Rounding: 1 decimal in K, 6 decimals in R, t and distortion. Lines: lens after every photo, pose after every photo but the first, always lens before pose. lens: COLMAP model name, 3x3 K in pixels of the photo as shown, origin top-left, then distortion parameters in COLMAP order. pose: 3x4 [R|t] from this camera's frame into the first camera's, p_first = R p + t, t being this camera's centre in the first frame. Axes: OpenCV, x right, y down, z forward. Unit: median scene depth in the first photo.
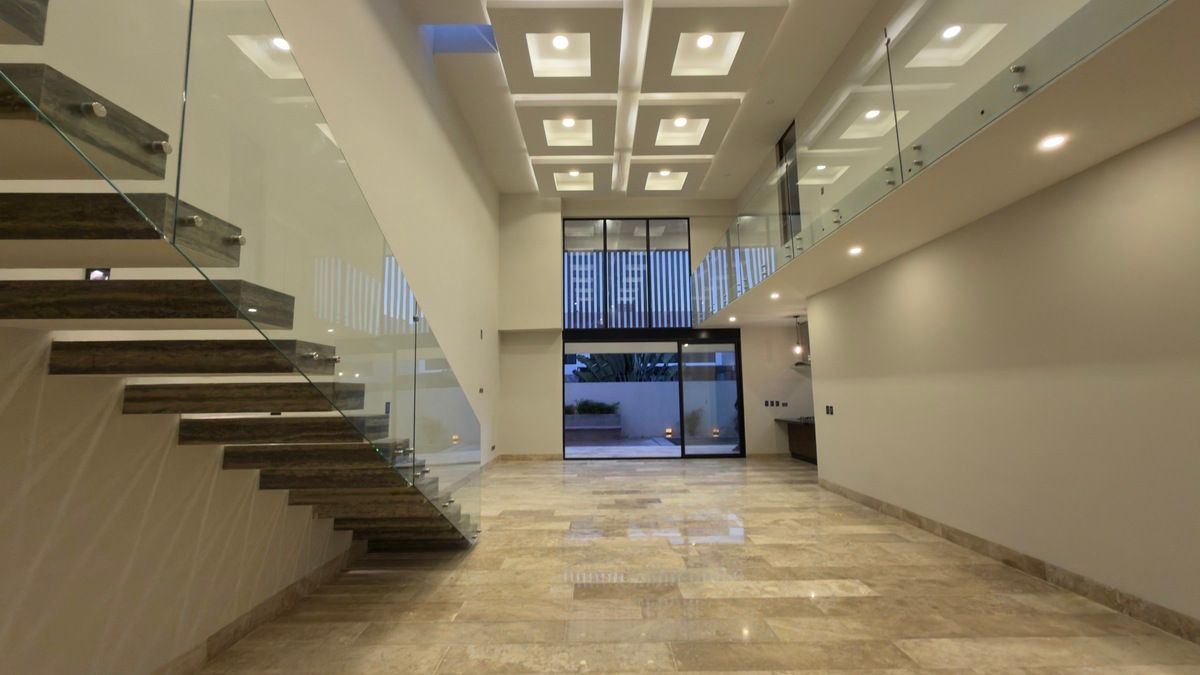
lens RADIAL K [[477.1, 0, 600.6], [0, 477.1, 338.4], [0, 0, 1]] dist [0.000468, 0.000293]
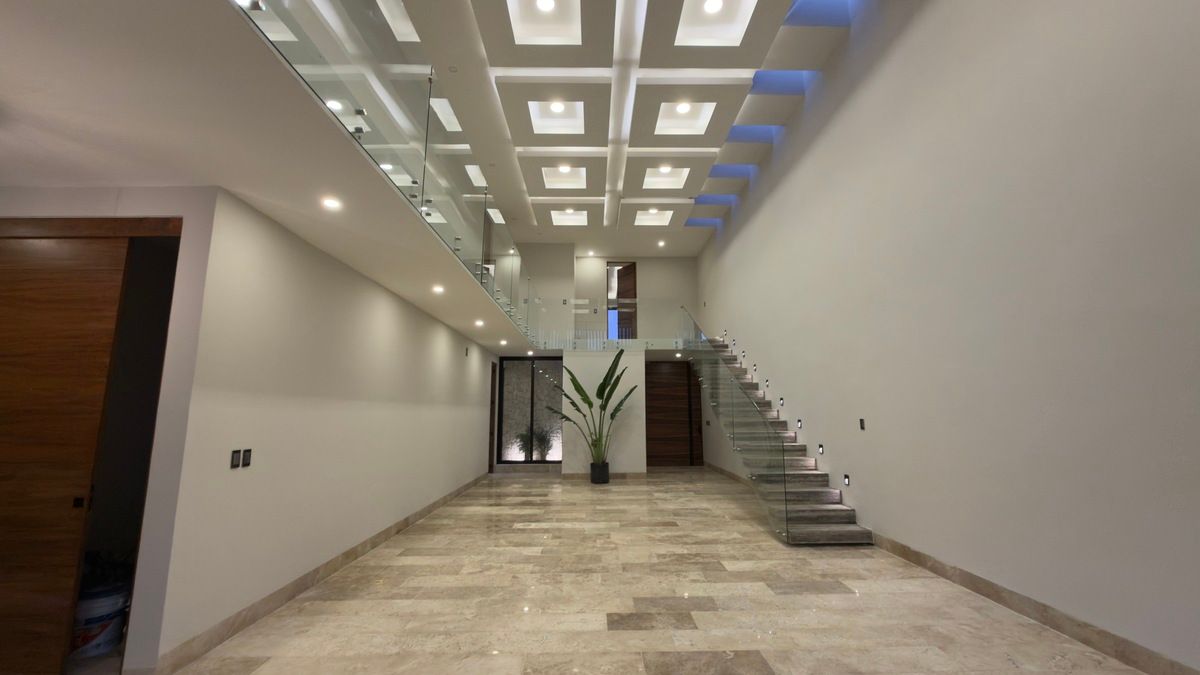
lens RADIAL K [[477.1, 0, 600.6], [0, 477.1, 338.4], [0, 0, 1]] dist [0.000468, 0.000293]
pose [[-0.999800, 0.015361, -0.012841, 0.210605], [0.018266, 0.962459, -0.270813, 0.283618], [0.008199, -0.270993, -0.962546, 2.478887]]
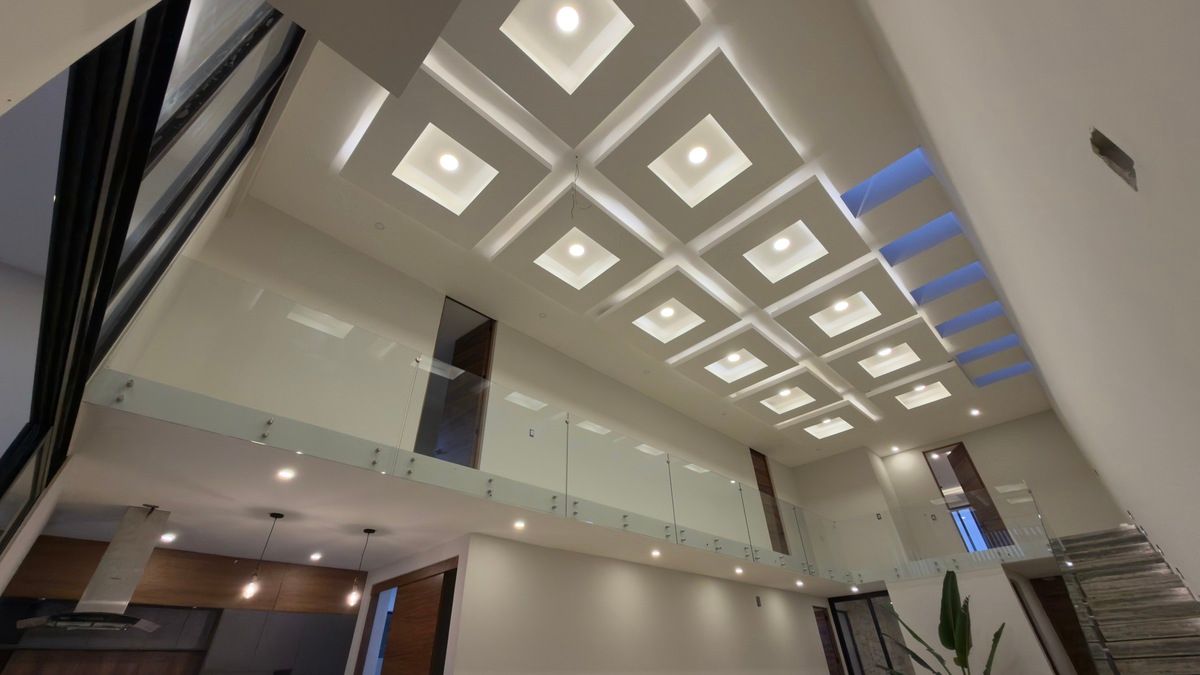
lens RADIAL K [[472.1, 0, 606.9], [0, 472.1, 334.4], [0, 0, 1]] dist [-0.000042, 0.000070]
pose [[-0.700603, 0.452131, 0.552026, -0.422515], [-0.045399, 0.743820, -0.666836, 0.287492], [-0.712105, -0.492249, -0.500597, 2.472099]]
